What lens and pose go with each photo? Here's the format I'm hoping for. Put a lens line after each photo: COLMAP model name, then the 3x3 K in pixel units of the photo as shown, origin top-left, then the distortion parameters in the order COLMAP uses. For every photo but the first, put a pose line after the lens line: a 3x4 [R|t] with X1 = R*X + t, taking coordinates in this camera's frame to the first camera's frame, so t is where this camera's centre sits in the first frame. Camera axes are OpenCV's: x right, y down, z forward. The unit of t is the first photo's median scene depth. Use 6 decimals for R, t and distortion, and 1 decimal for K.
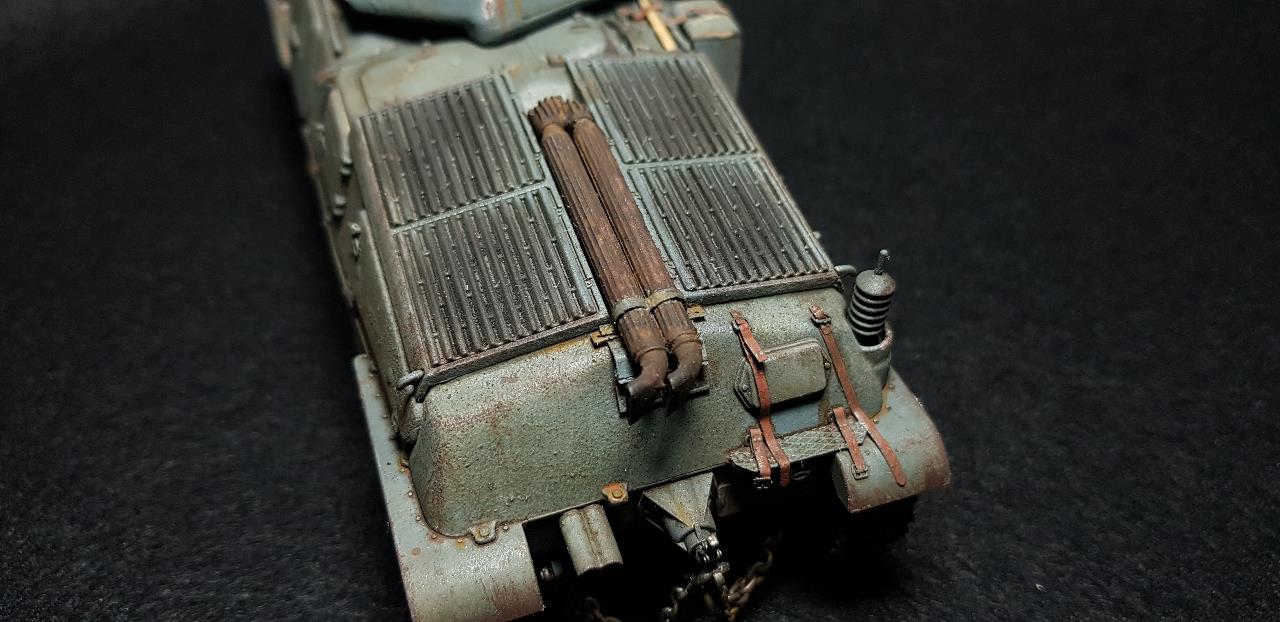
lens RADIAL K [[1047.0, 0, 650.9], [0, 1047.0, 302.6], [0, 0, 1]] dist [0.191579, -0.661011]
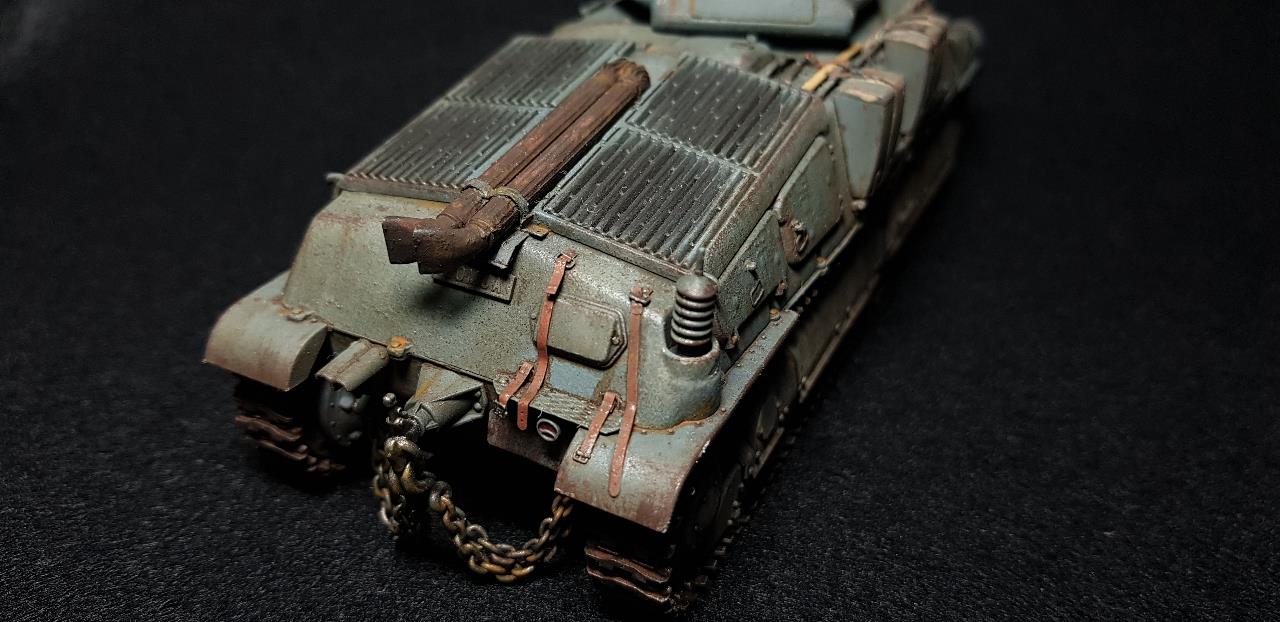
lens RADIAL K [[1047.0, 0, 650.9], [0, 1047.0, 302.6], [0, 0, 1]] dist [0.191579, -0.661011]
pose [[0.692706, 0.396766, -0.602275, 0.745287], [-0.511363, 0.859078, -0.022200, 0.034601], [0.508593, 0.323359, 0.797980, 0.252164]]
